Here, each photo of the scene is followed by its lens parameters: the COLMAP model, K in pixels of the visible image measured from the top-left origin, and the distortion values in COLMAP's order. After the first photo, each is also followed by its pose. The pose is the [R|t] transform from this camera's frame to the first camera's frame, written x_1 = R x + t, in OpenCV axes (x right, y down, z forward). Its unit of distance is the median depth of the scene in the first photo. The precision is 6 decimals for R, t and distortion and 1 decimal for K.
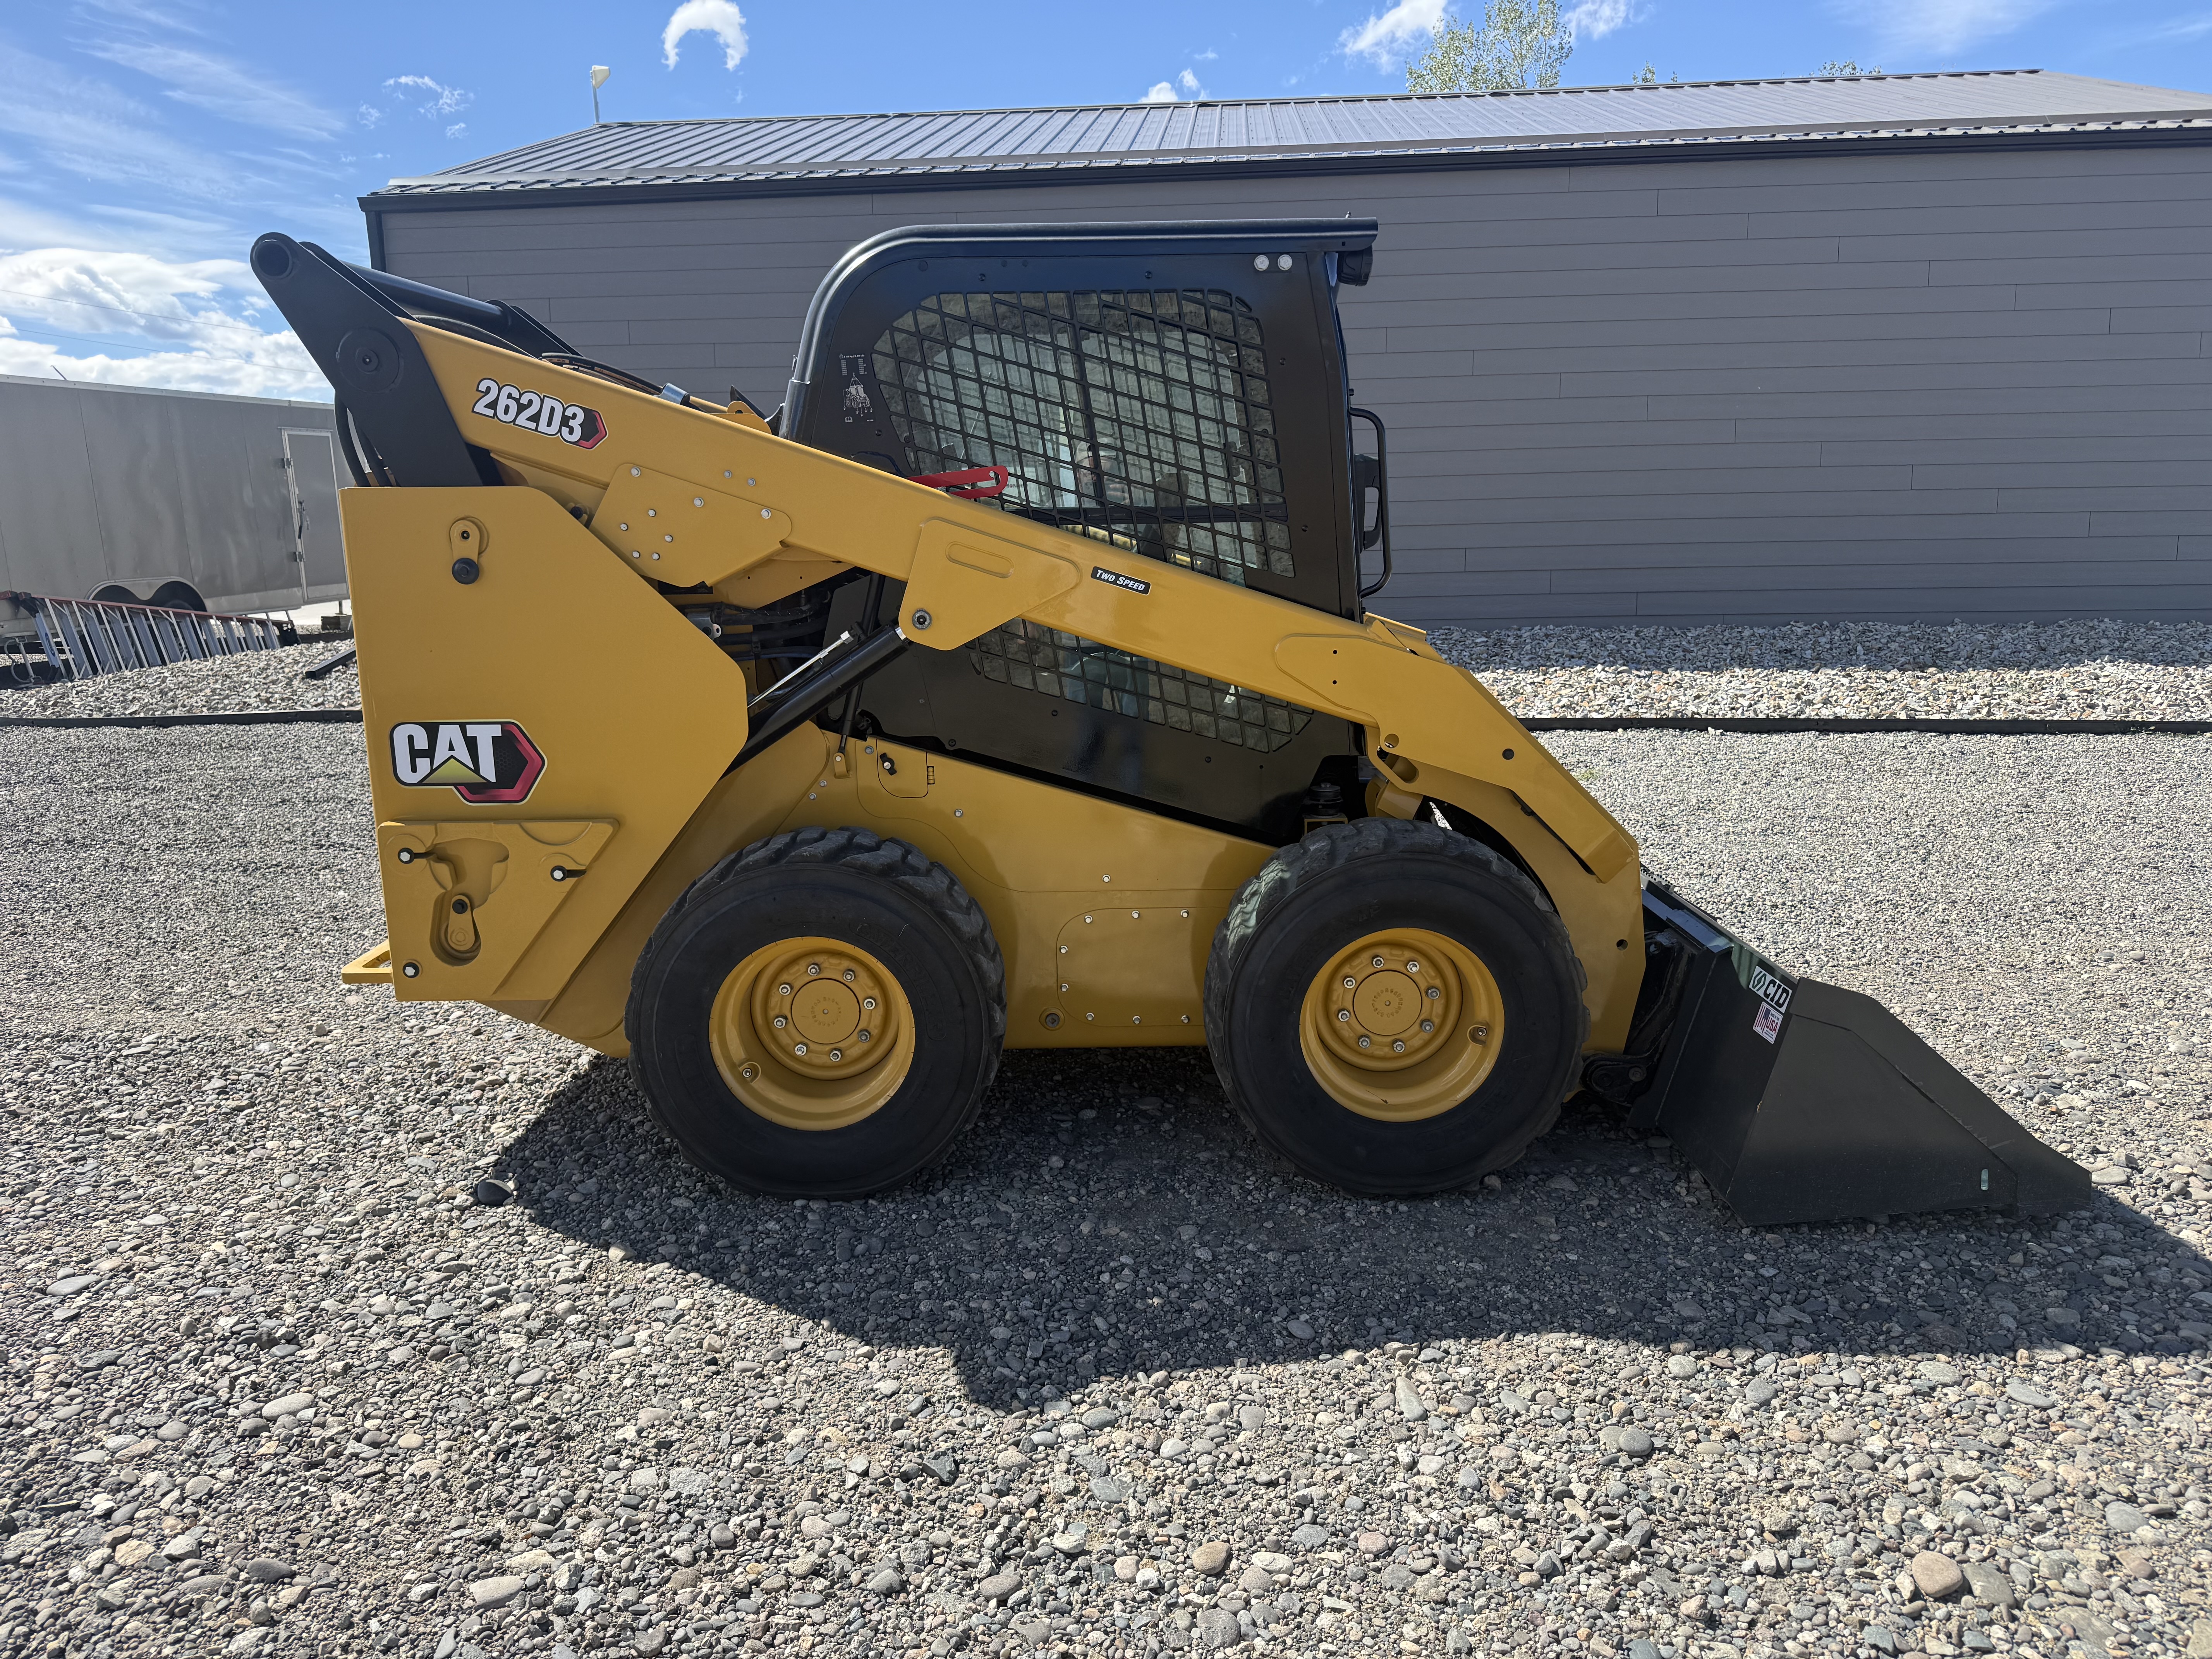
lens RADIAL K [[1577.1, 0, 1087.3], [0, 1577.1, 834.0], [0, 0, 1]] dist [0.017803, -0.016854]
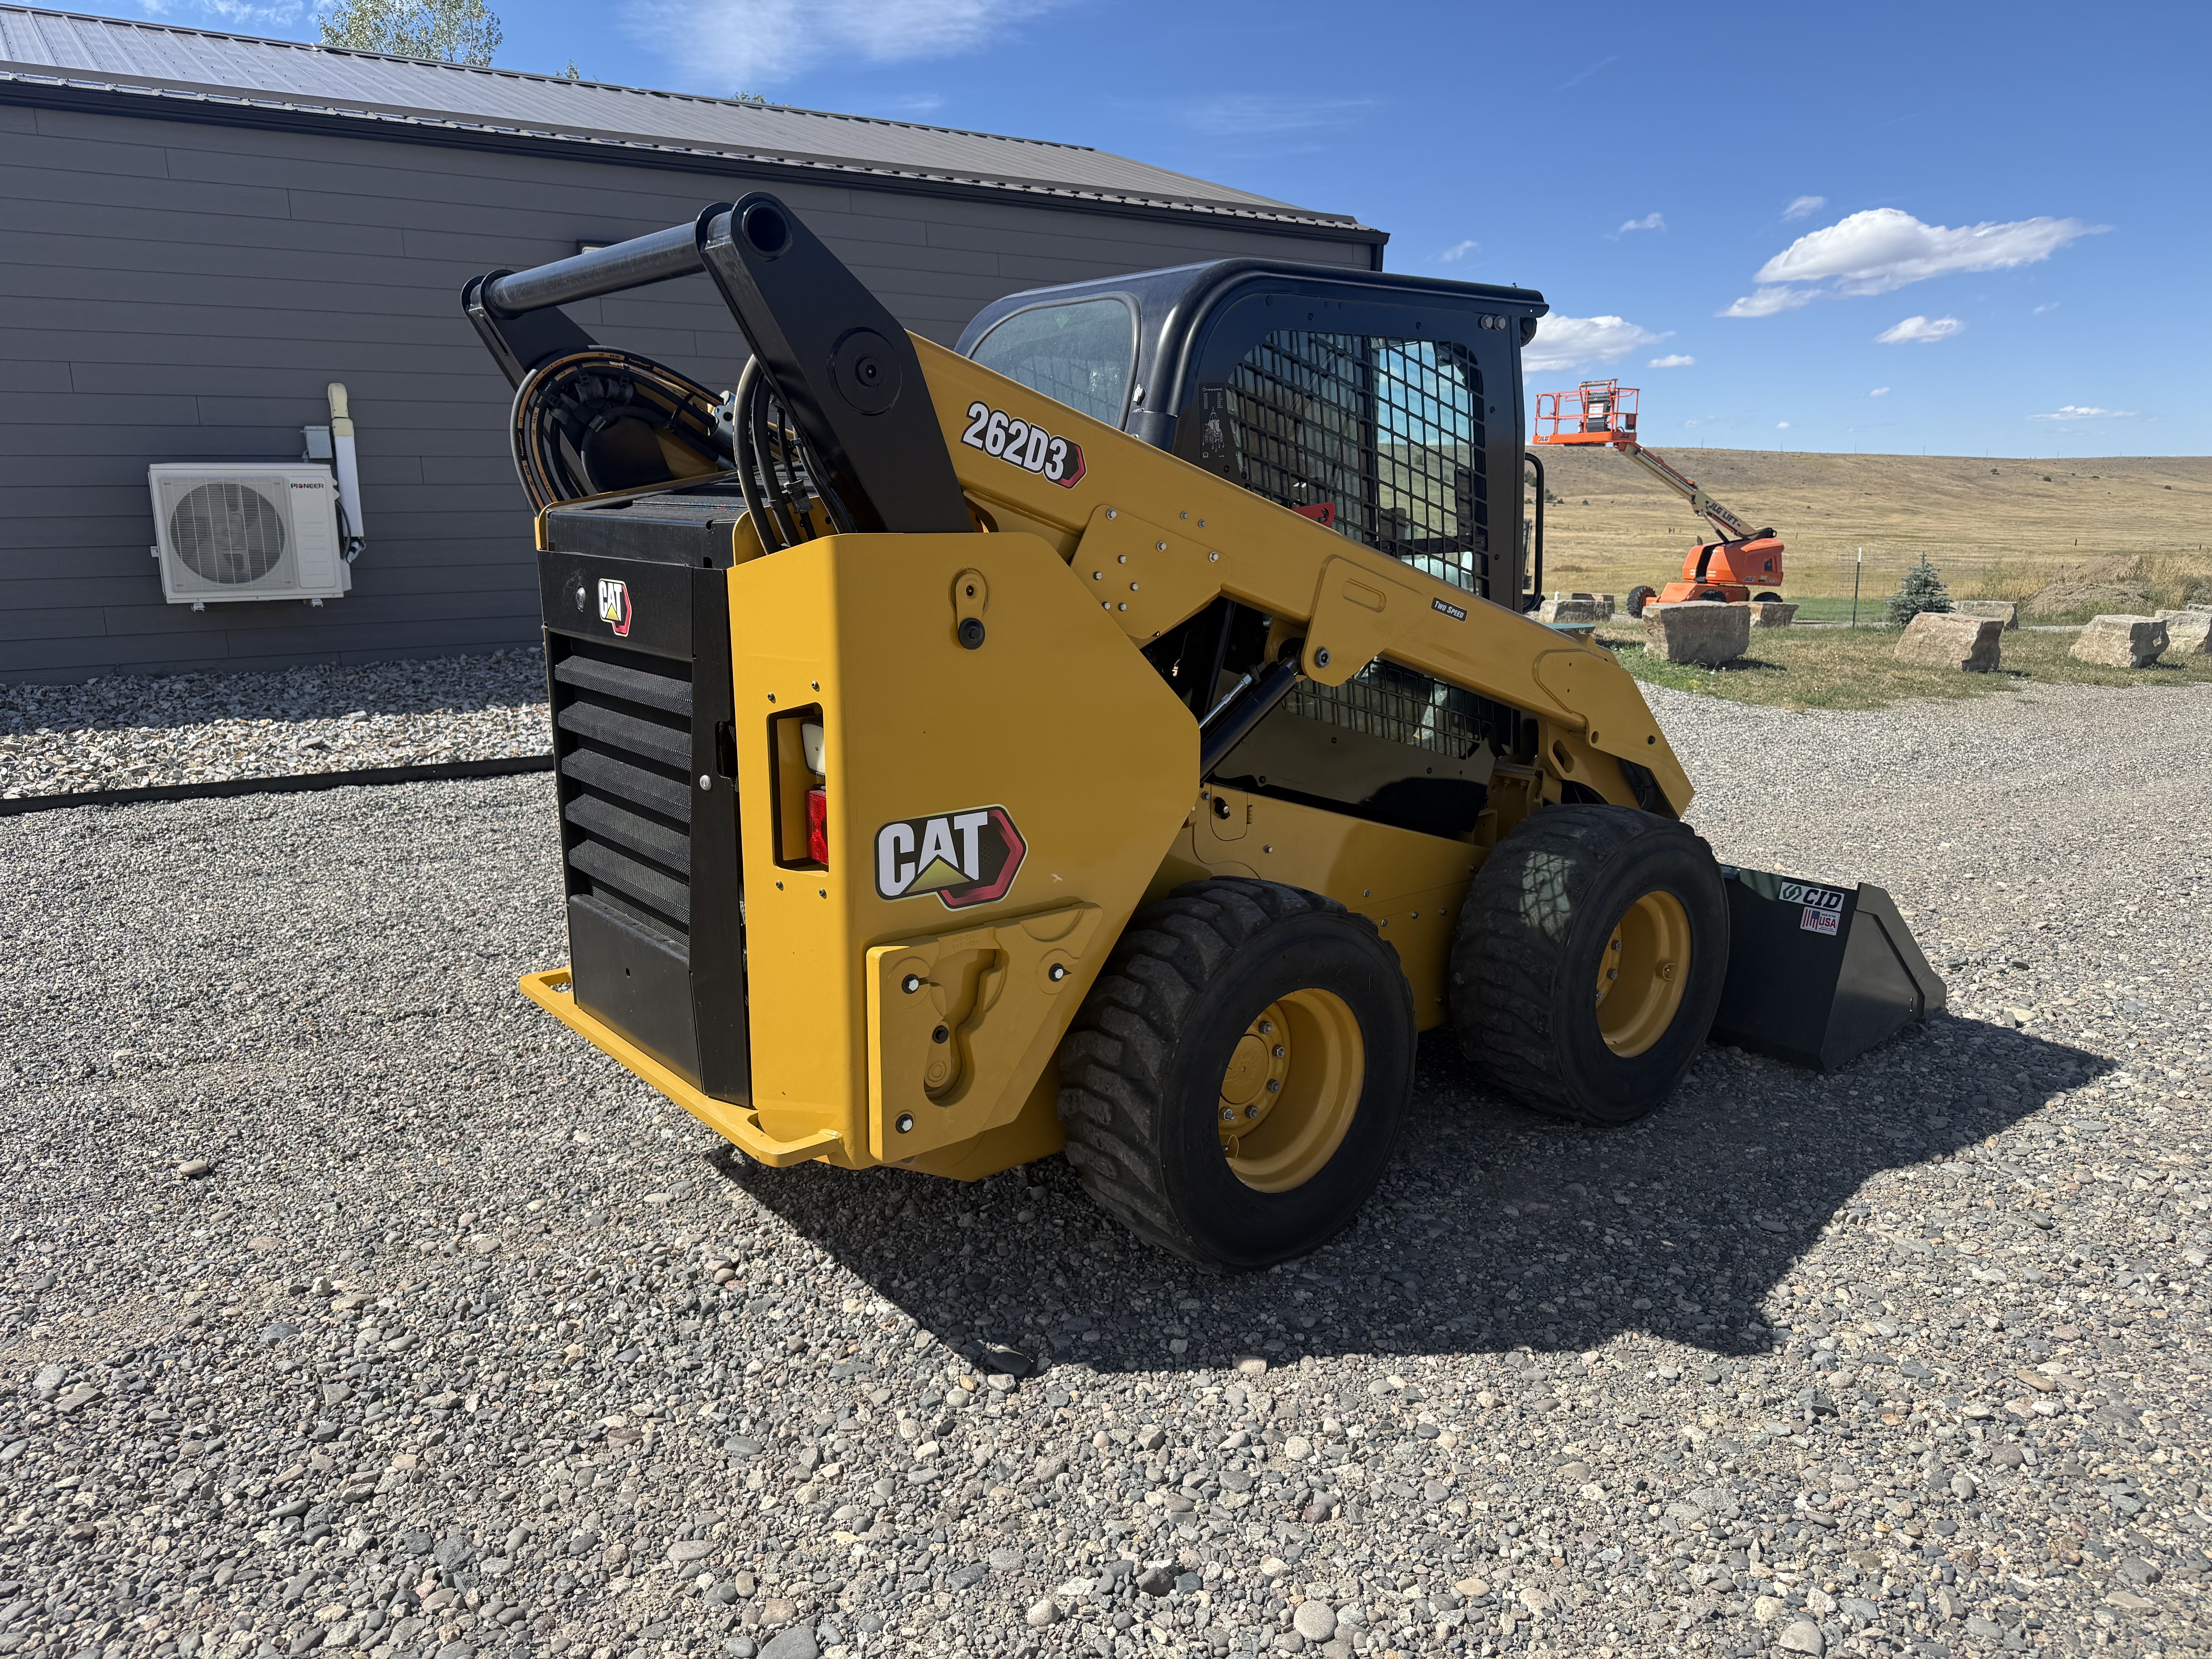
lens RADIAL K [[1577.1, 0, 1089.4], [0, 1577.1, 824.6], [0, 0, 1]] dist [0.017803, -0.016854]
pose [[0.791075, -0.121938, 0.599442, -0.835411], [0.122675, 0.991647, 0.039828, -0.089079], [-0.599292, 0.042030, 0.799427, 0.293039]]
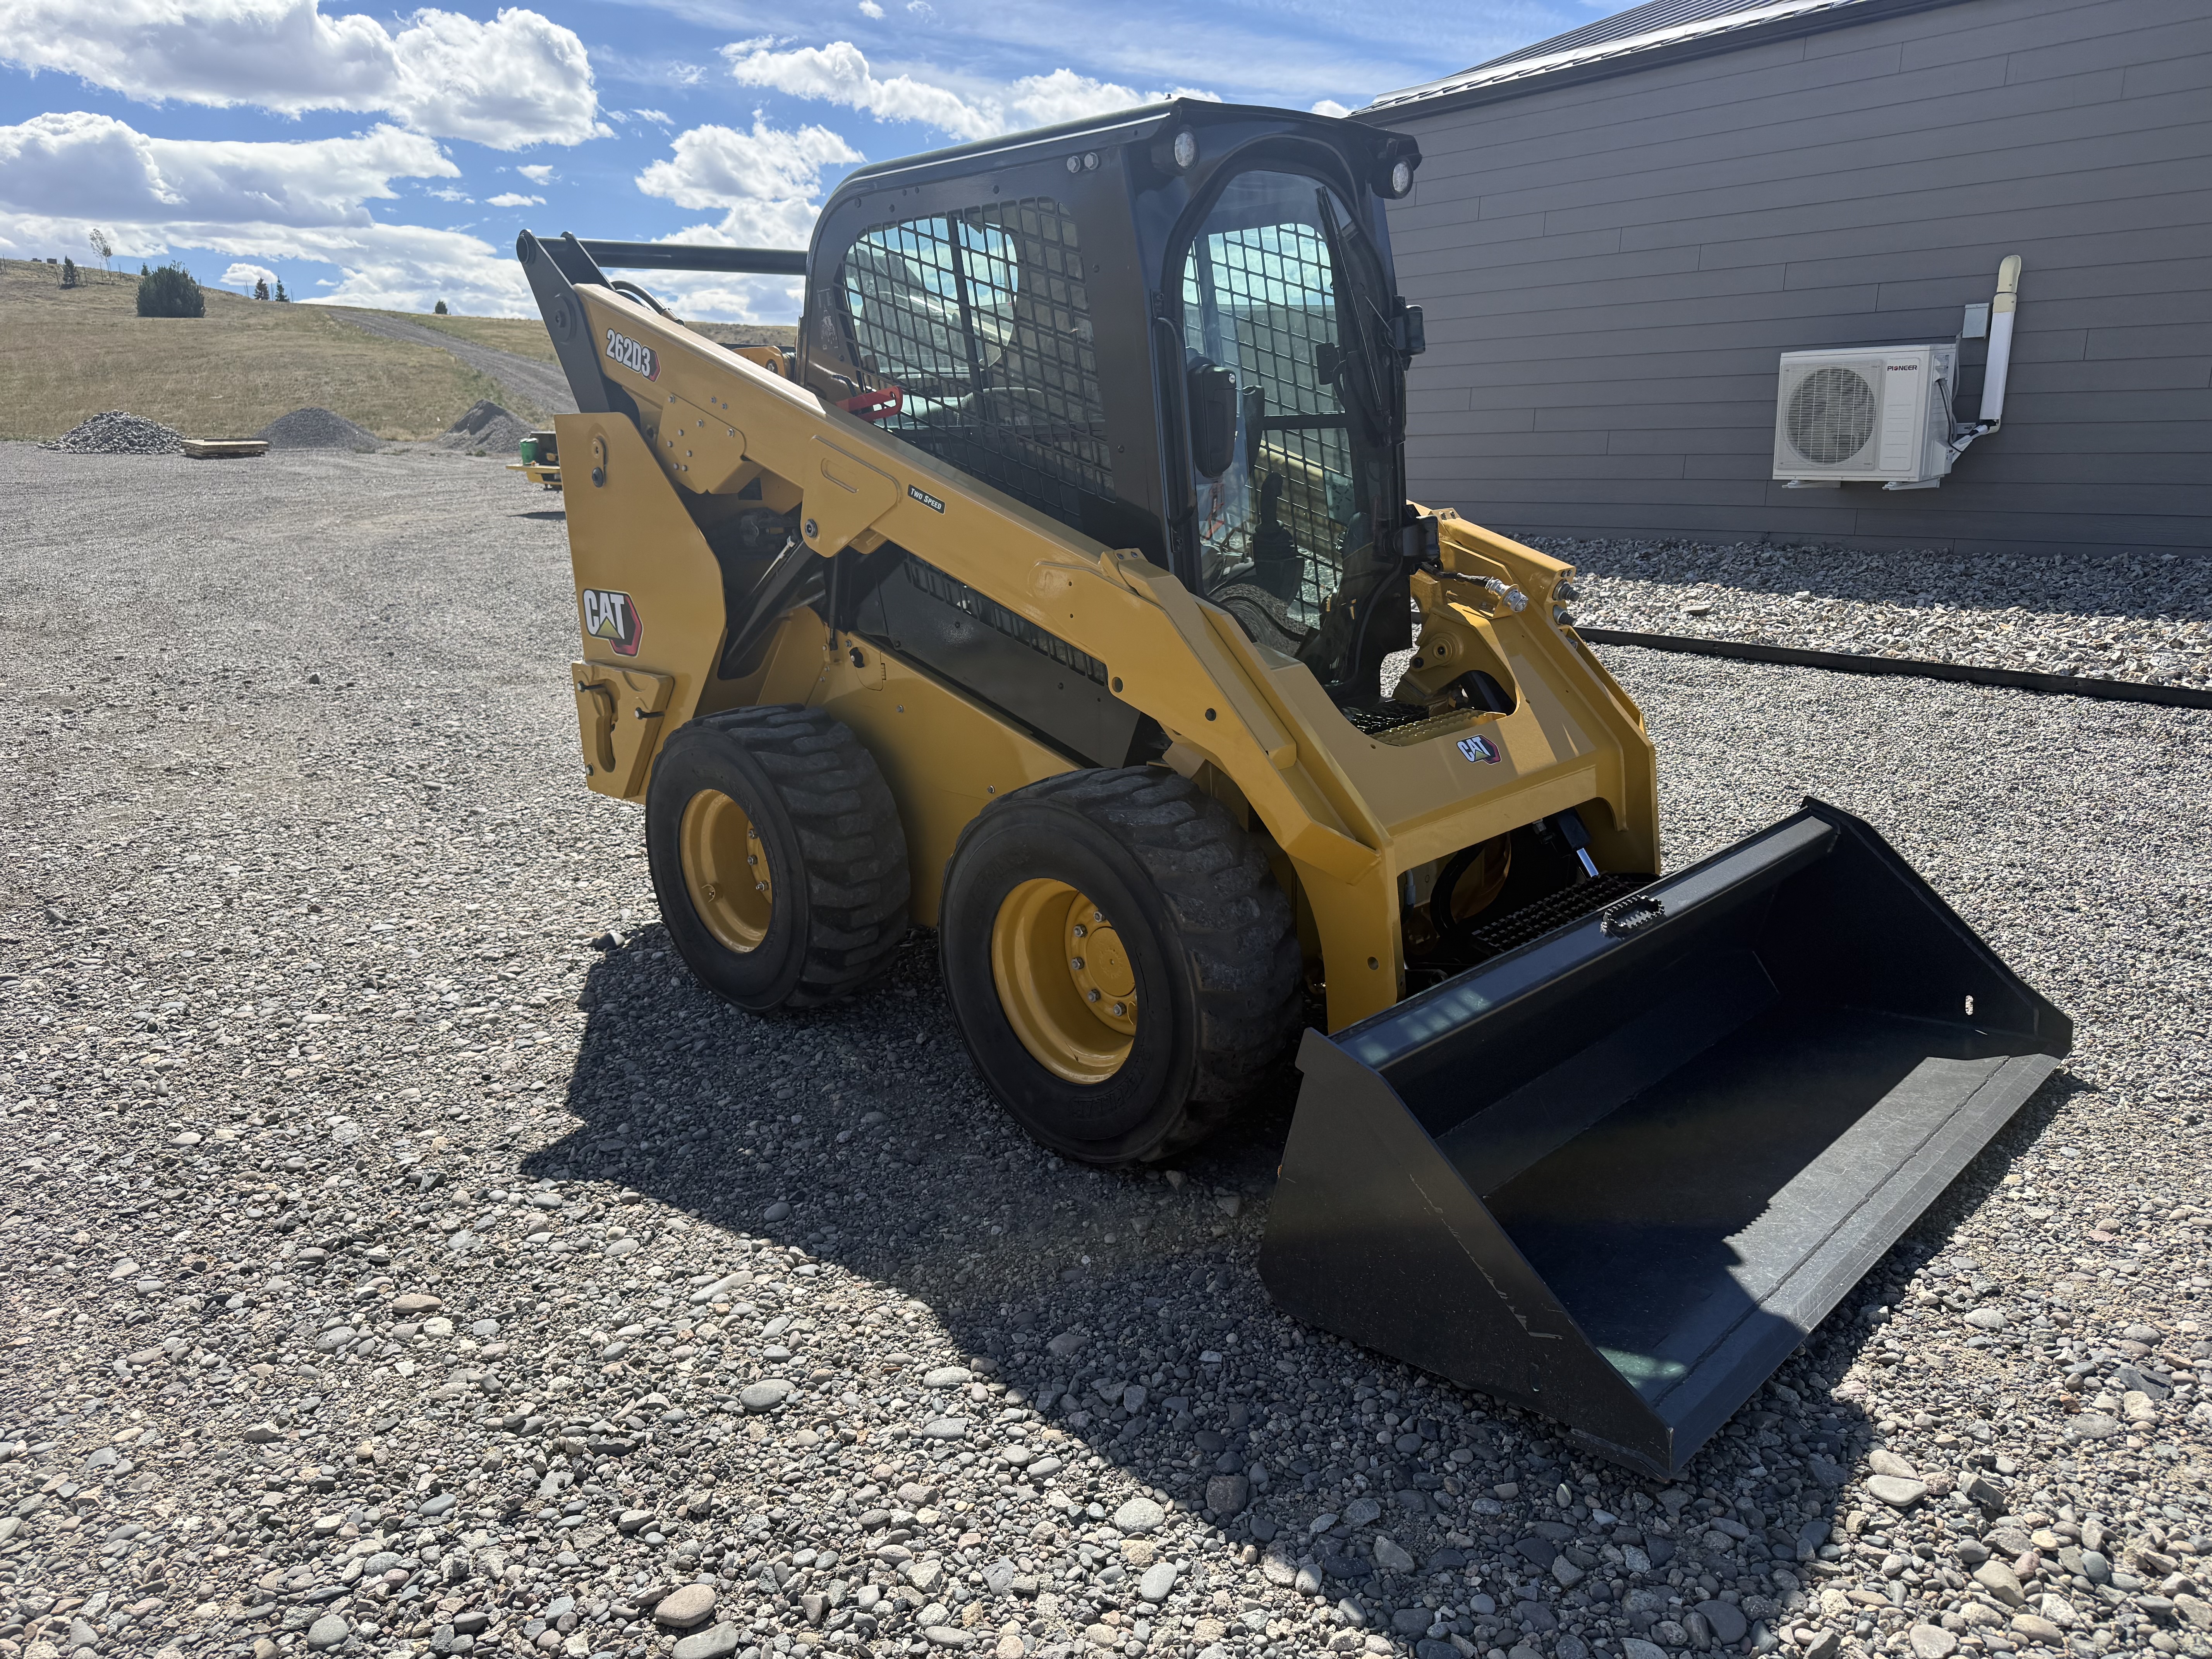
lens RADIAL K [[1577.1, 0, 1116.7], [0, 1577.1, 846.1], [0, 0, 1]] dist [0.017803, -0.016854]
pose [[0.703722, 0.181561, -0.686885, 0.862622], [-0.129120, 0.983379, 0.127647, -0.085241], [0.698644, -0.001138, 0.715468, 0.344674]]
